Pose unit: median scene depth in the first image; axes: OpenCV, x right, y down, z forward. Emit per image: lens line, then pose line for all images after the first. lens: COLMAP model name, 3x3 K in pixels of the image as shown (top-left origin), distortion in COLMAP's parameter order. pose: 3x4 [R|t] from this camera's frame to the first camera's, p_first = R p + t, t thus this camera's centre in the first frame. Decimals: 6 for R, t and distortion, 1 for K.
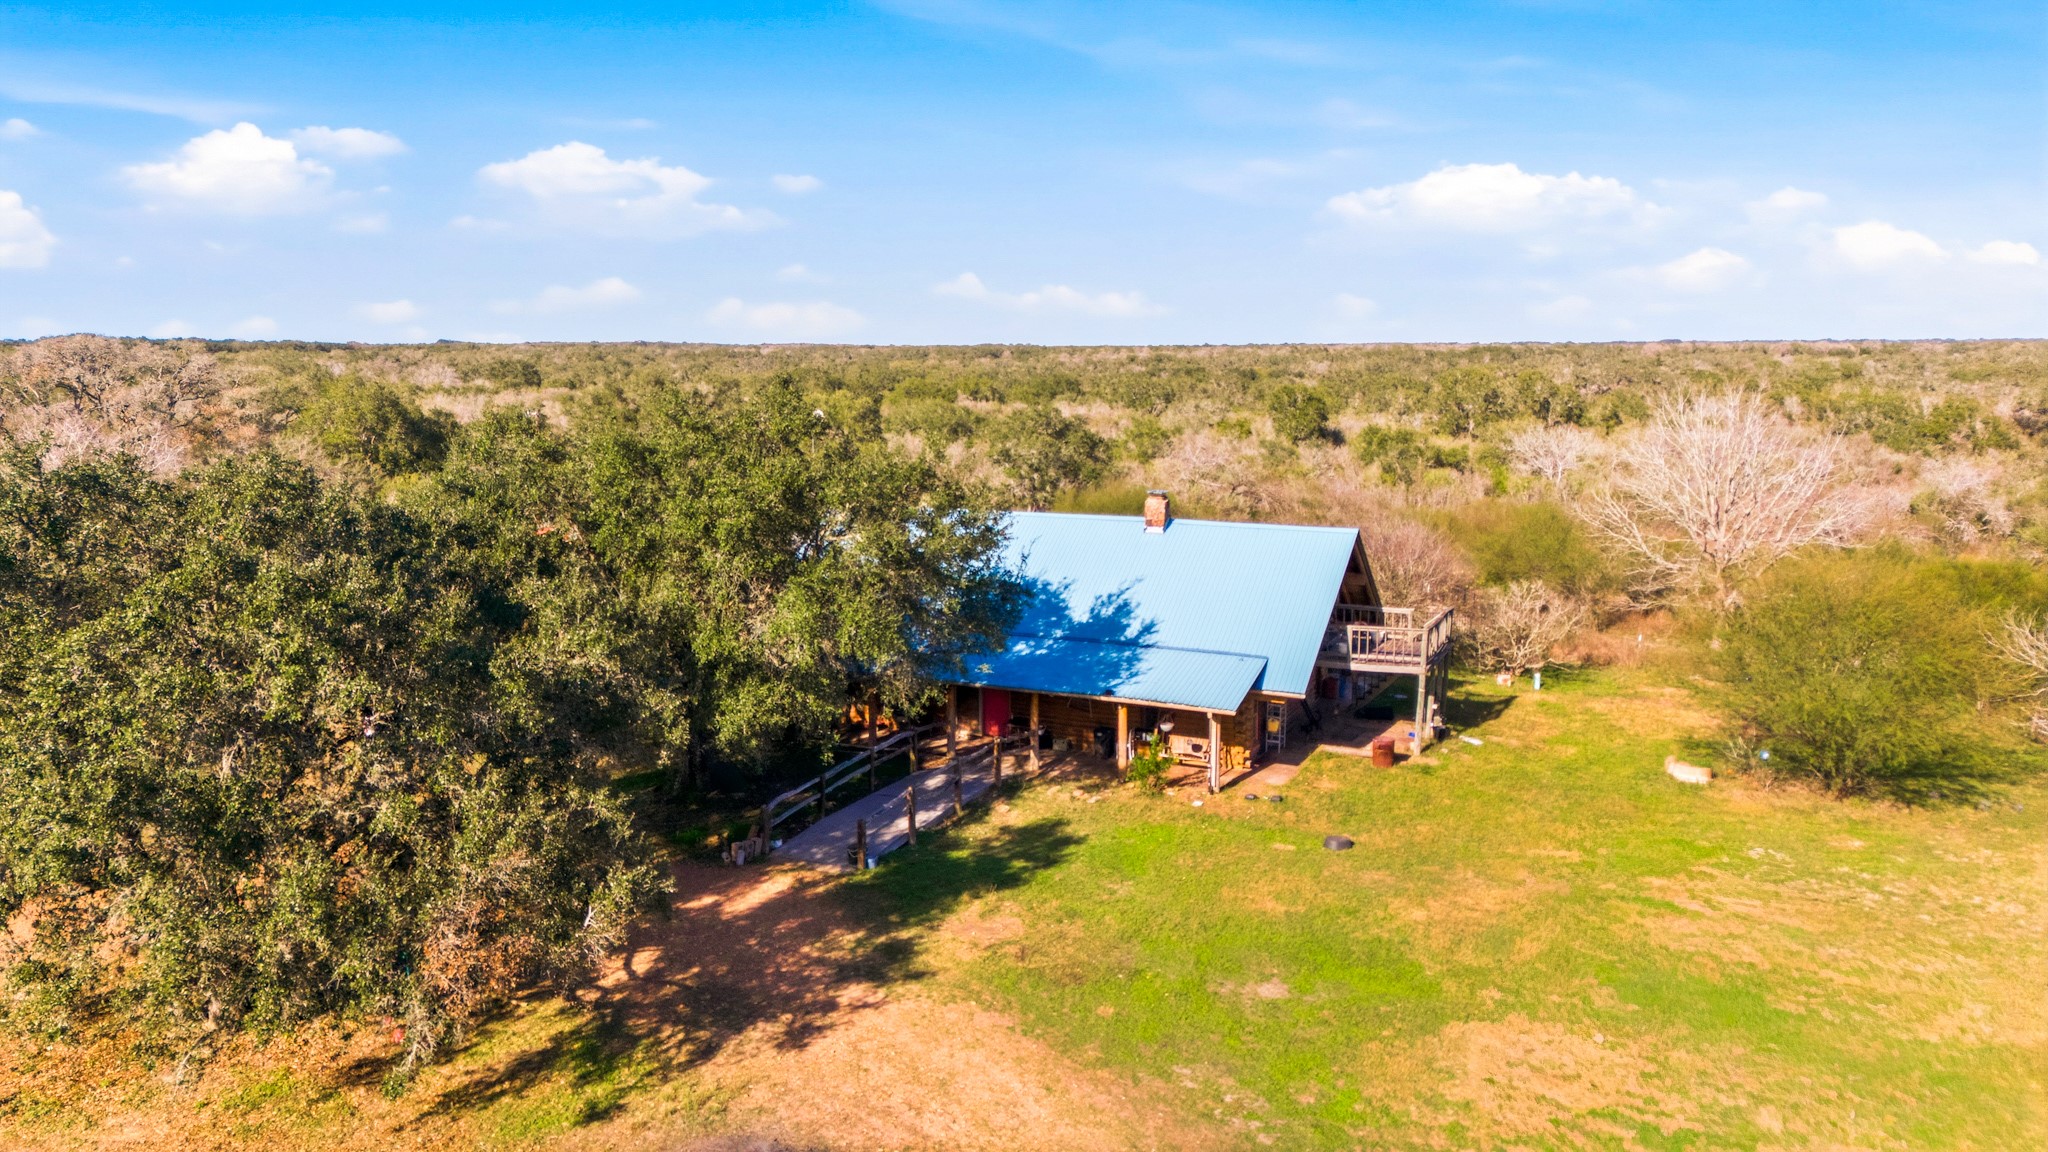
lens RADIAL K [[1539.3, 0, 1032.4], [0, 1539.3, 584.6], [0, 0, 1]] dist [0.072096, -0.065671]
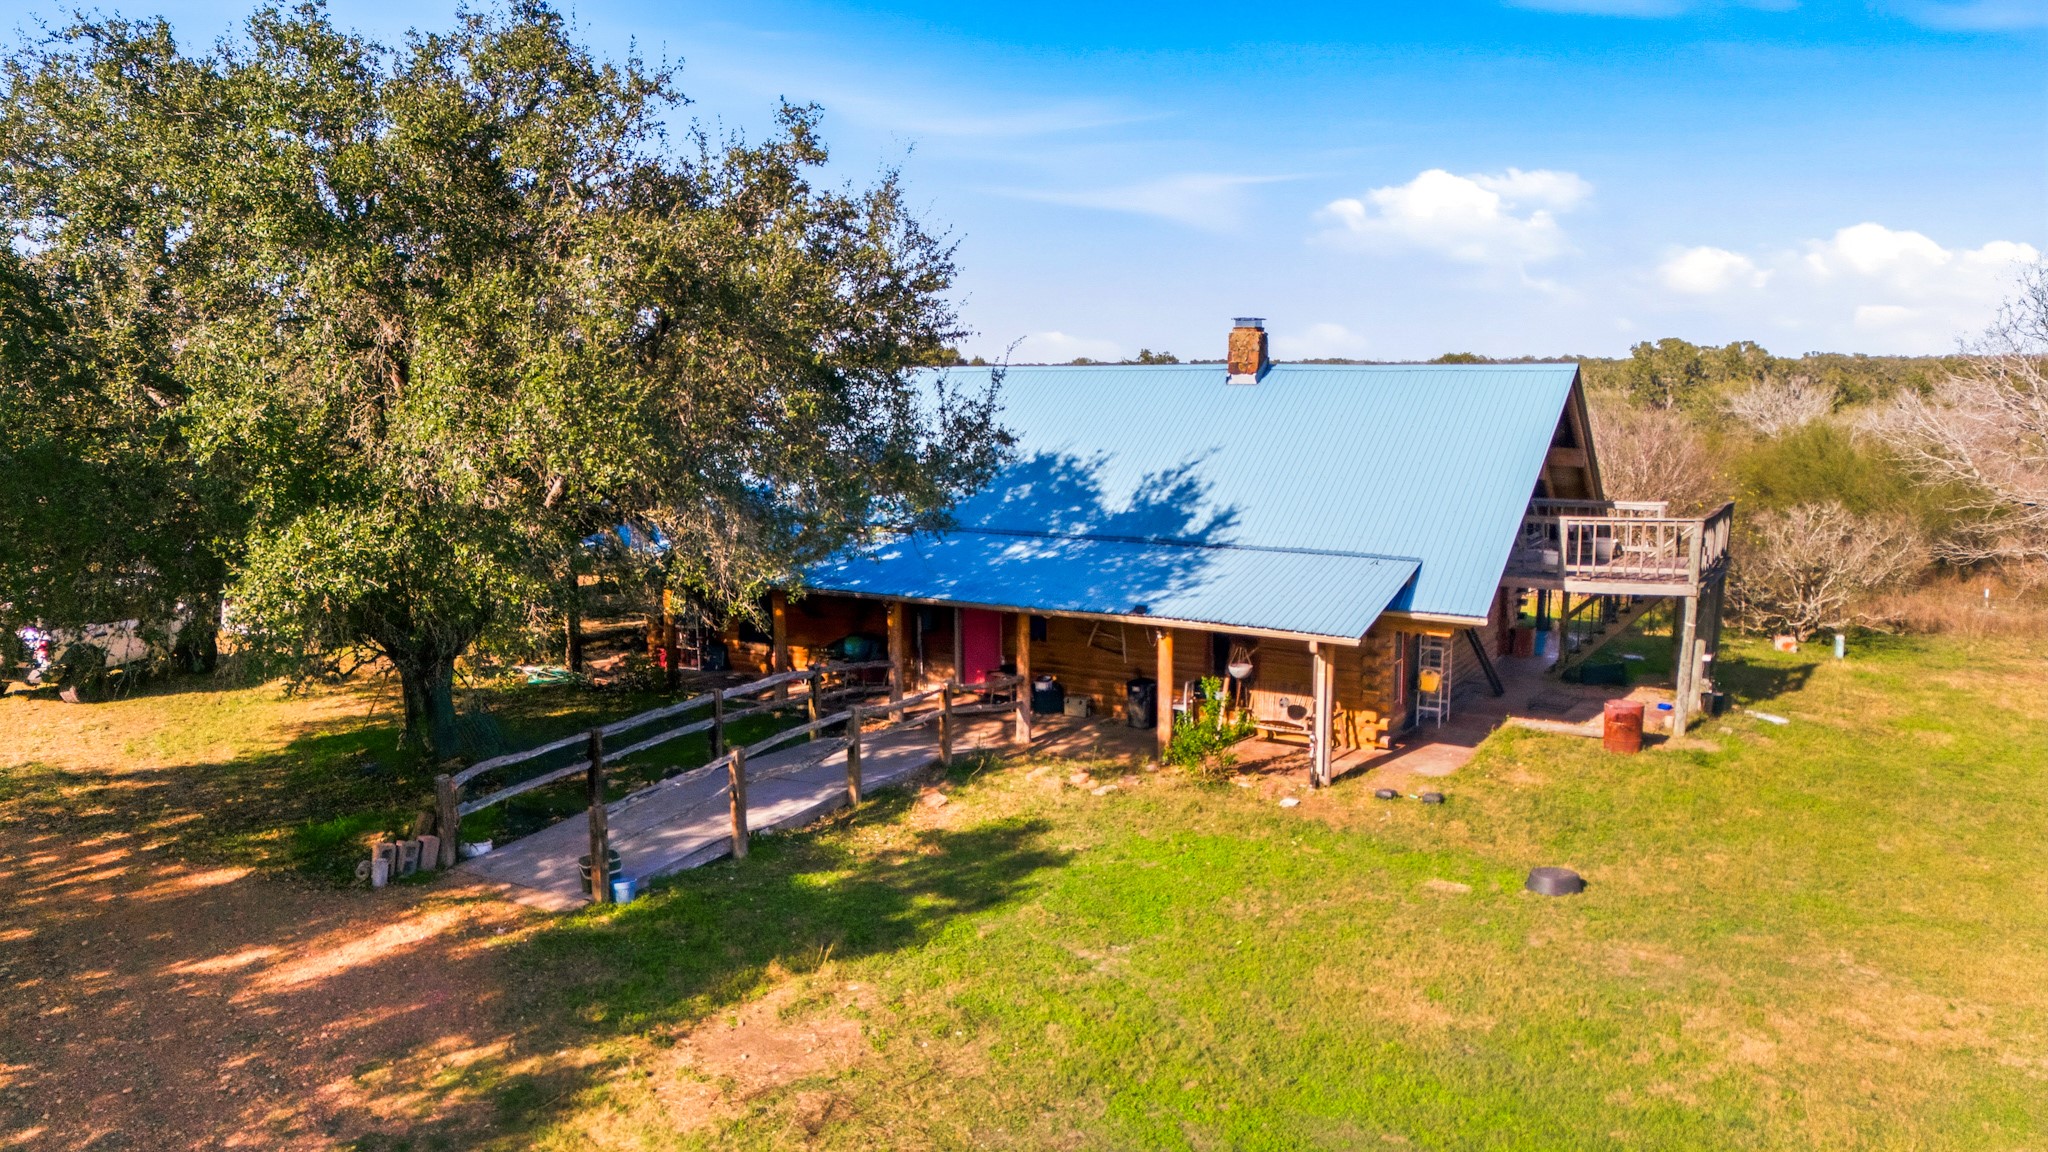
lens RADIAL K [[1539.3, 0, 1044.7], [0, 1539.3, 583.5], [0, 0, 1]] dist [0.072096, -0.065671]
pose [[0.995731, 0.015195, -0.091045, 0.066552], [-0.016711, 0.999734, -0.015911, 0.070850], [0.090779, 0.017365, 0.995720, 0.419840]]
